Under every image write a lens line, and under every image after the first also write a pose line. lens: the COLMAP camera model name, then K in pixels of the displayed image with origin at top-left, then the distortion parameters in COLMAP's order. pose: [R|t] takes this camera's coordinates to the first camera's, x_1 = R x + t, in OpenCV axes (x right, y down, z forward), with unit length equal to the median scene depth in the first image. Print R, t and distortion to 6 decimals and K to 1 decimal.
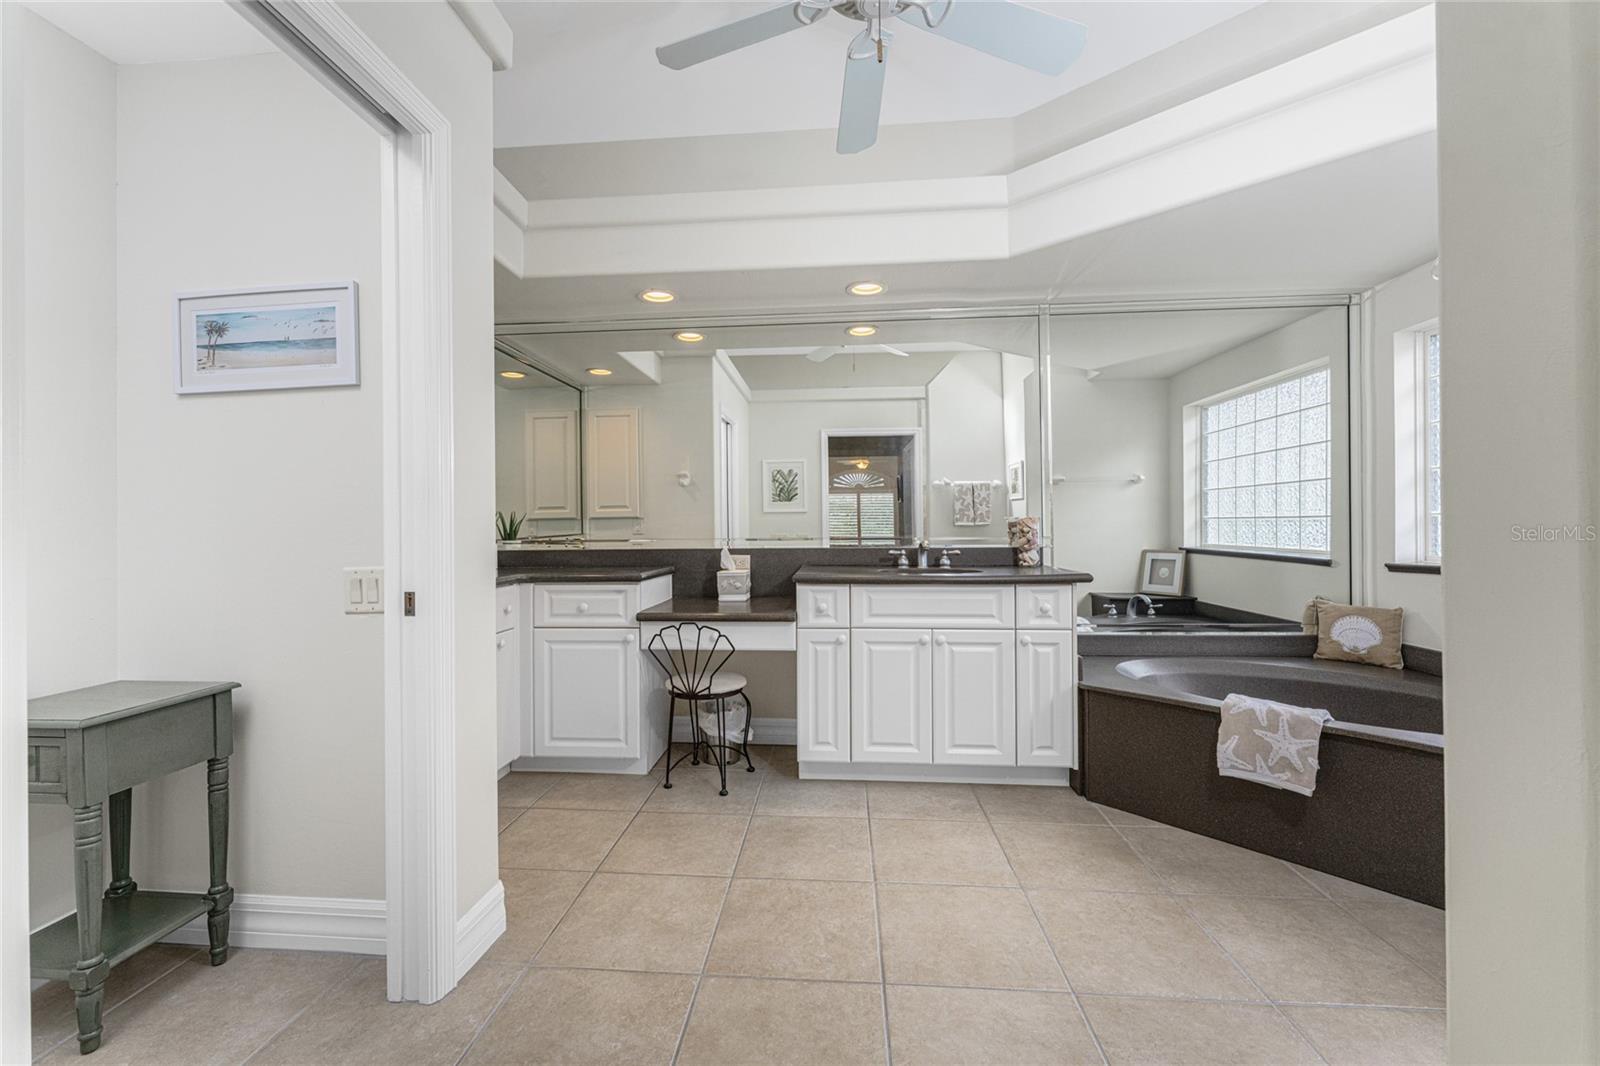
lens RADIAL K [[642.1, 0, 796.4], [0, 642.1, 532.3], [0, 0, 1]] dist [-0.002290, 0.000128]
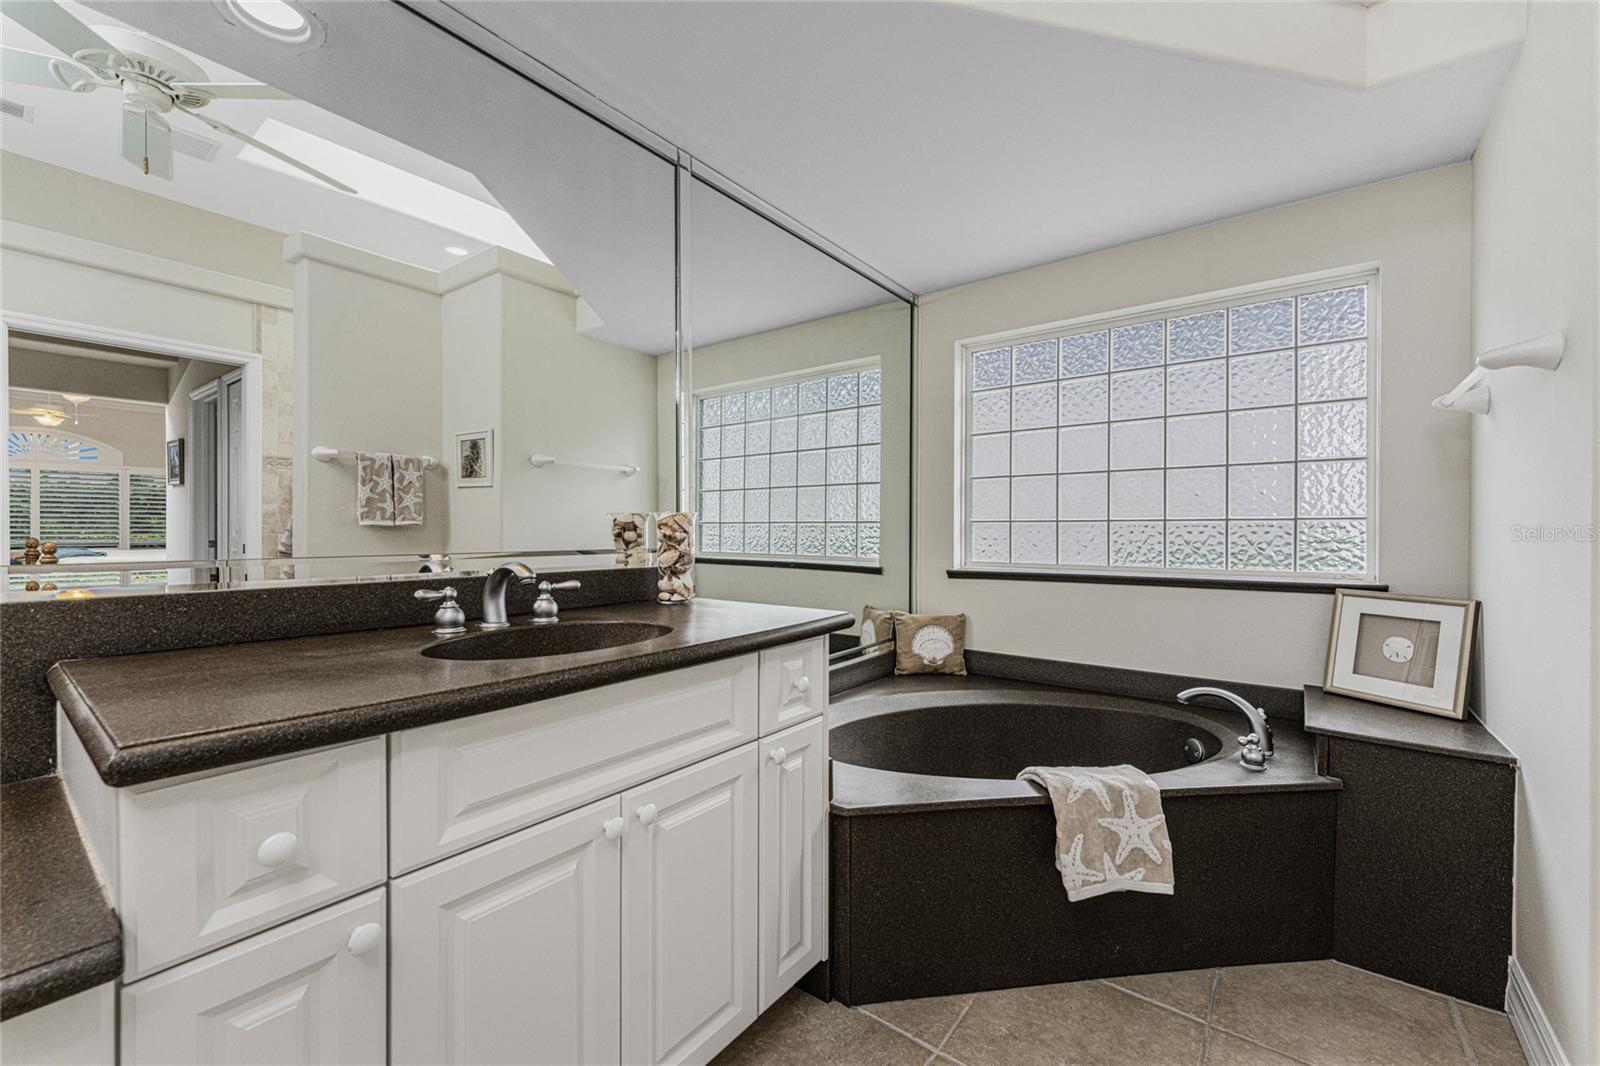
lens RADIAL K [[642.1, 0, 794.5], [0, 642.1, 537.6], [0, 0, 1]] dist [-0.002290, 0.000128]
pose [[0.549044, -0.000362, 0.835793, -0.047677], [-0.003353, 0.999991, 0.002636, -0.004245], [-0.835787, -0.004250, 0.549038, 0.636468]]
